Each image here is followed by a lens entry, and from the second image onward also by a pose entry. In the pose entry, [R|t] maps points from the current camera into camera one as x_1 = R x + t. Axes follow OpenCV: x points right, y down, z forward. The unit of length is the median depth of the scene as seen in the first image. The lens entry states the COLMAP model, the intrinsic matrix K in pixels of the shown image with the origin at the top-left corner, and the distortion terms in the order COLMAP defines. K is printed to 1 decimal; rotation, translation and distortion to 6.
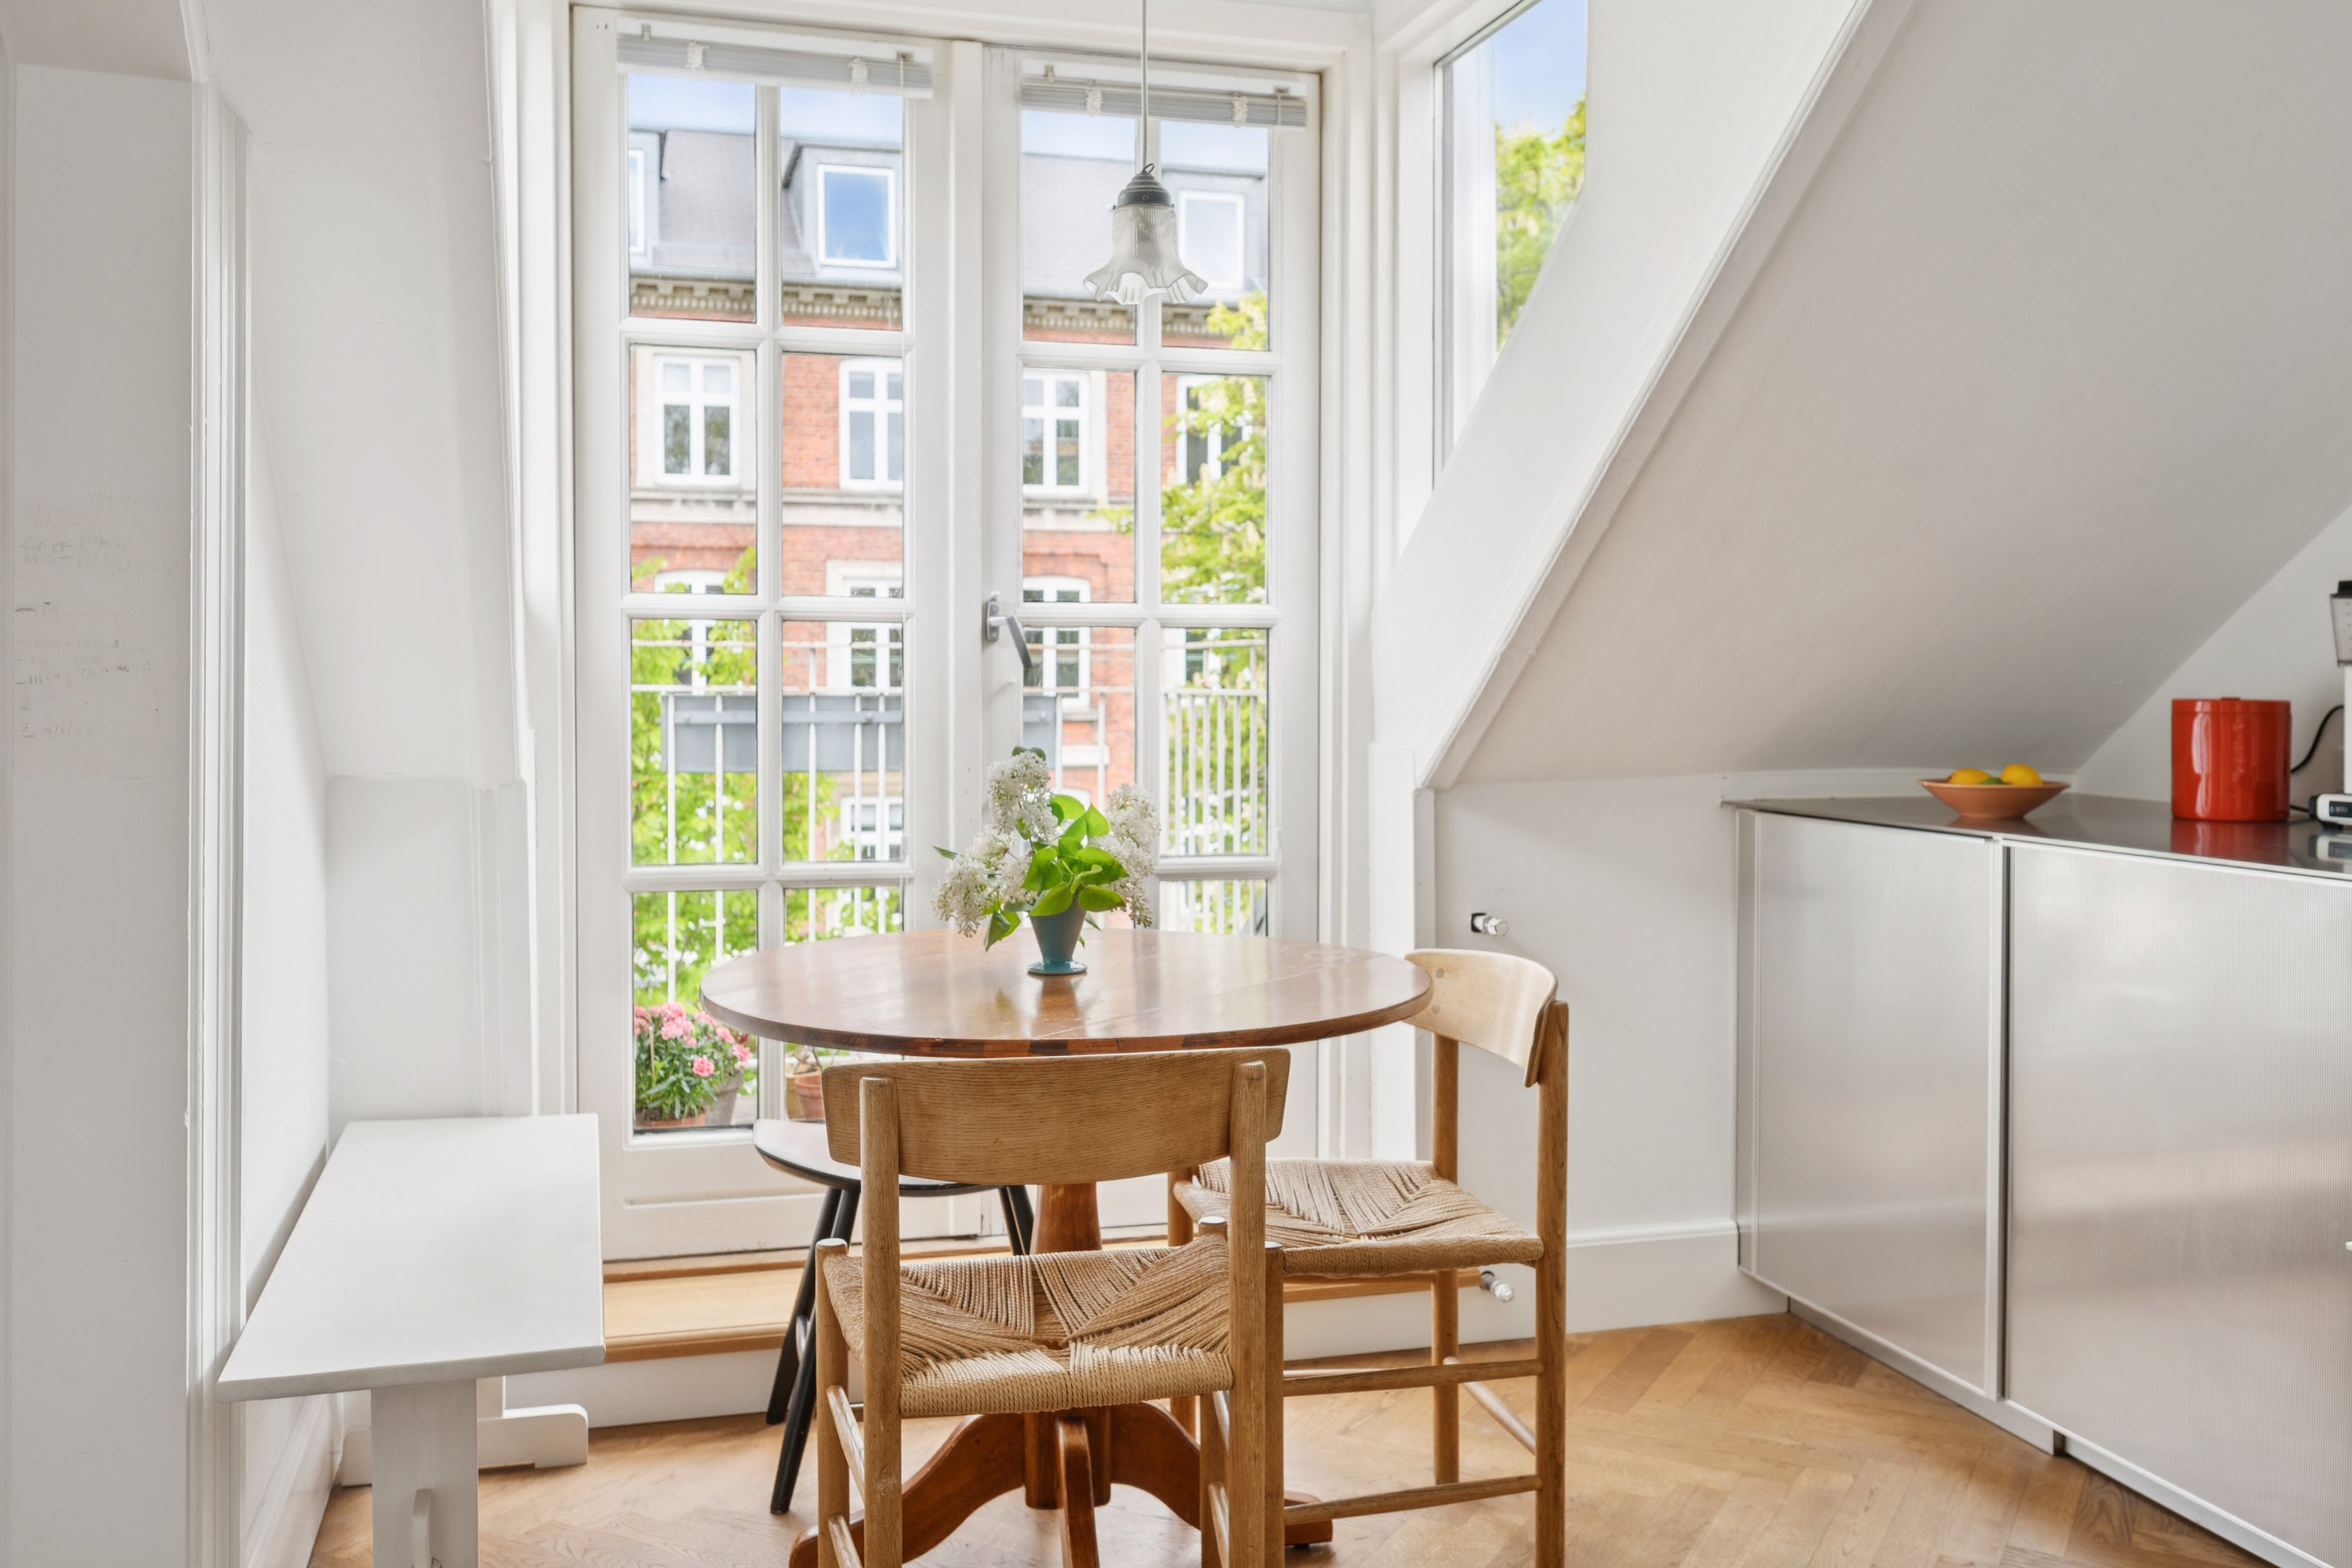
lens RADIAL K [[2032.6, 0, 1197.7], [0, 2032.6, 738.0], [0, 0, 1]] dist [-0.006775, 0.005436]
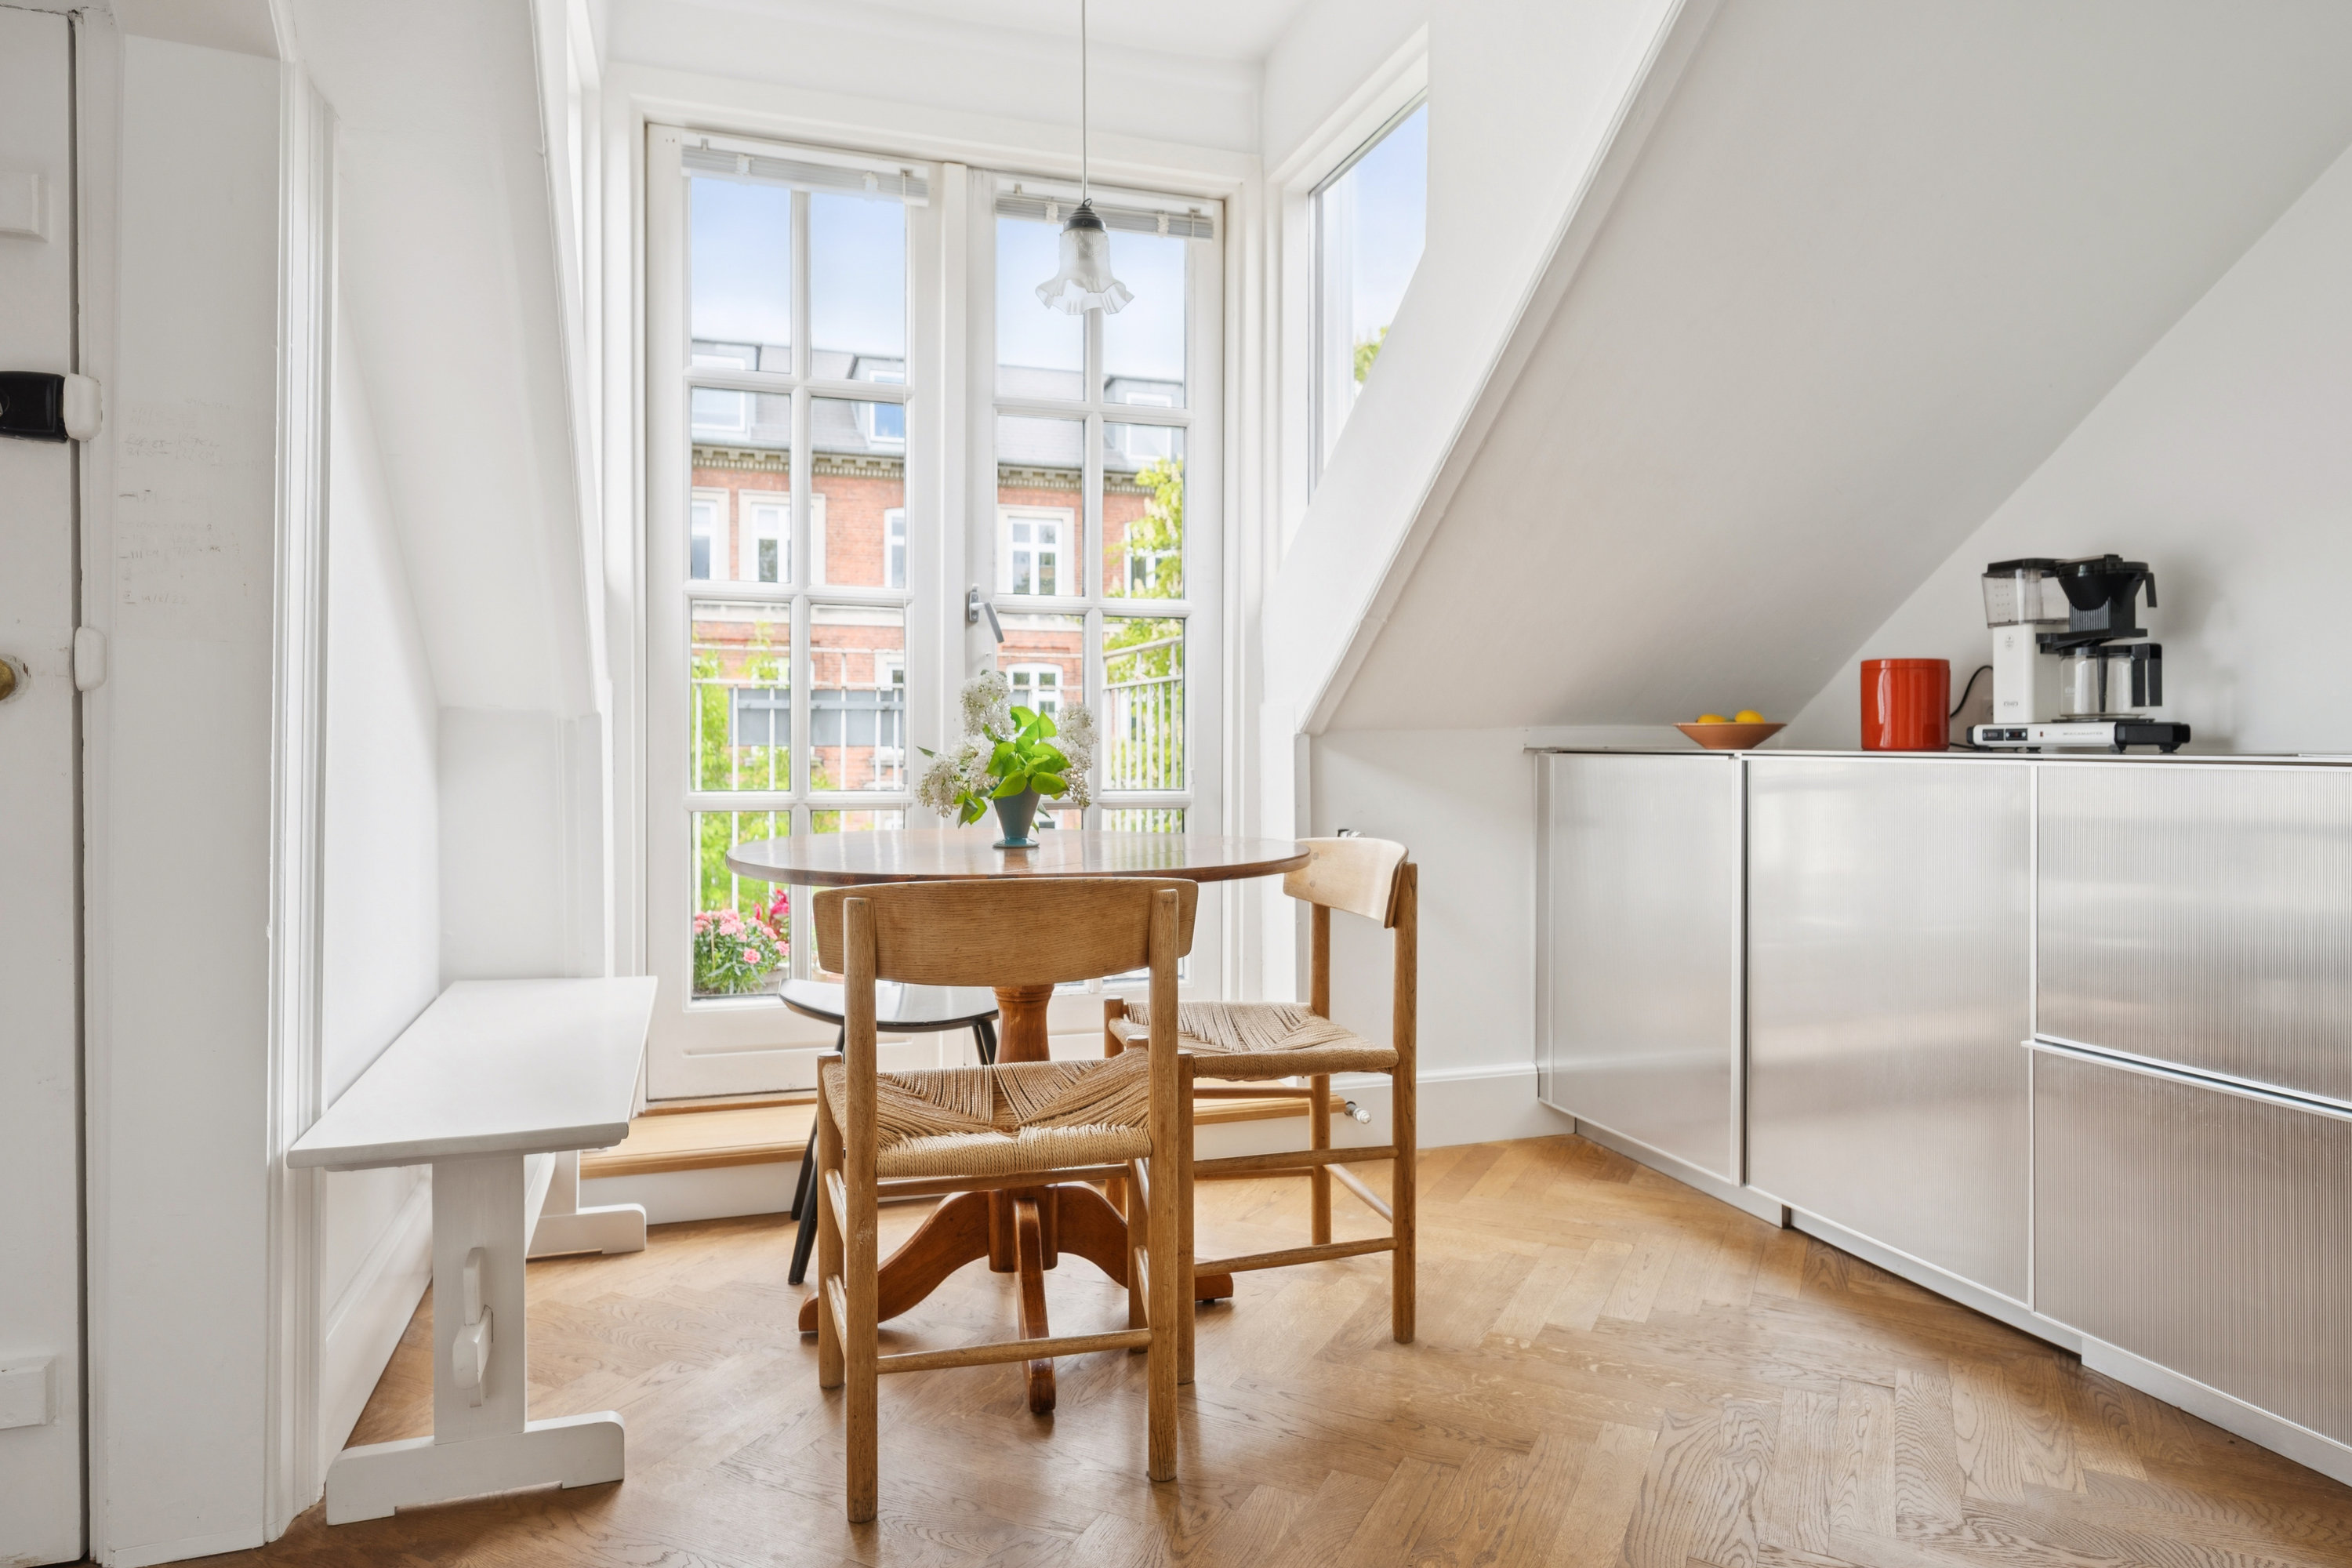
lens RADIAL K [[1431.8, 0, 1202.5], [0, 1431.8, 752.8], [0, 0, 1]] dist [-0.003197, 0.000128]
pose [[0.999015, 0.000872, 0.044373, 0.006869], [-0.000107, 0.999852, -0.017224, 0.065394], [-0.044381, 0.017202, 0.998867, 0.092705]]
